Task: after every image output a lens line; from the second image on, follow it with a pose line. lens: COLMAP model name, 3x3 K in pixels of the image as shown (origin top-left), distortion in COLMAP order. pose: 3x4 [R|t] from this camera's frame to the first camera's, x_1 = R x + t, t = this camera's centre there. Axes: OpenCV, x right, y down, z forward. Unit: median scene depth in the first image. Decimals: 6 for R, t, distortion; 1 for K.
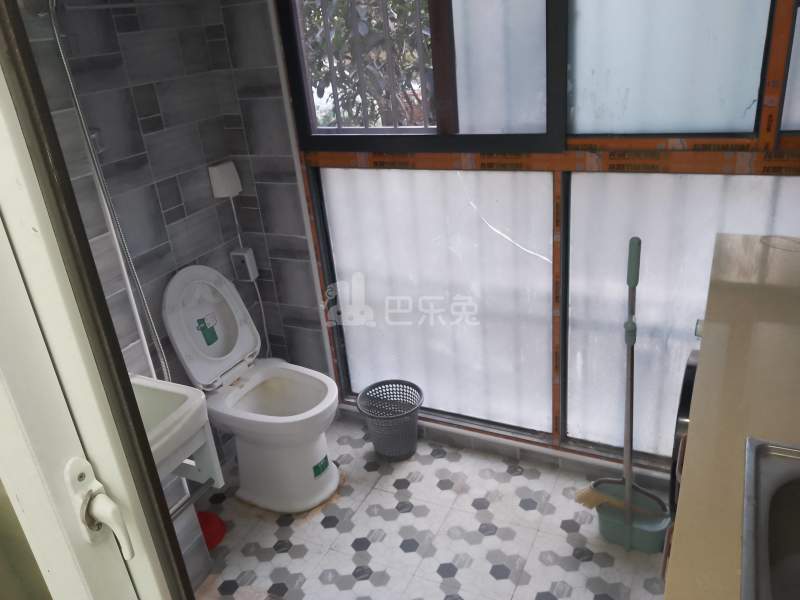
lens RADIAL K [[639.9, 0, 400.0], [0, 639.9, 300.0], [0, 0, 1]] dist [0.040151, -0.104817]
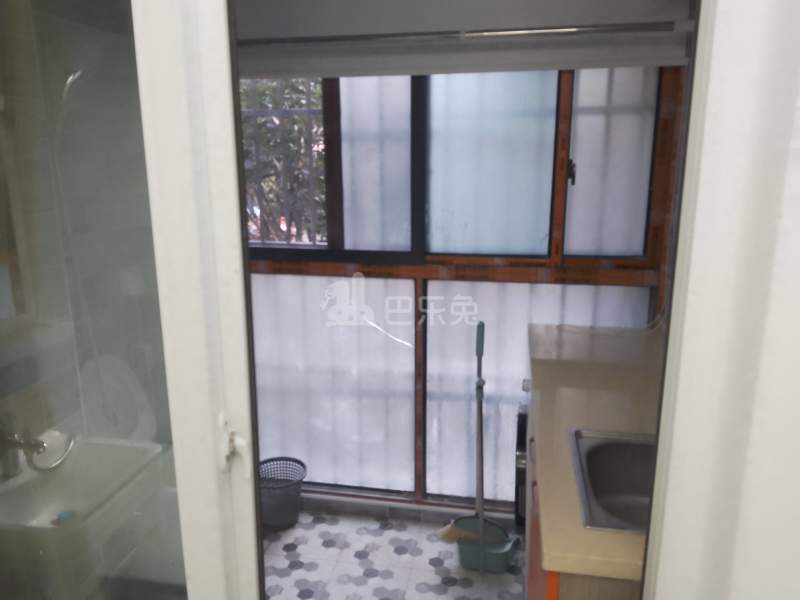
lens RADIAL K [[639.9, 0, 400.0], [0, 639.9, 300.0], [0, 0, 1]] dist [0.040151, -0.104817]
pose [[0.955662, 0.021003, 0.293718, -0.171541], [0.037056, 0.980946, -0.190712, 0.090962], [-0.292127, 0.193140, 0.936674, -0.226116]]
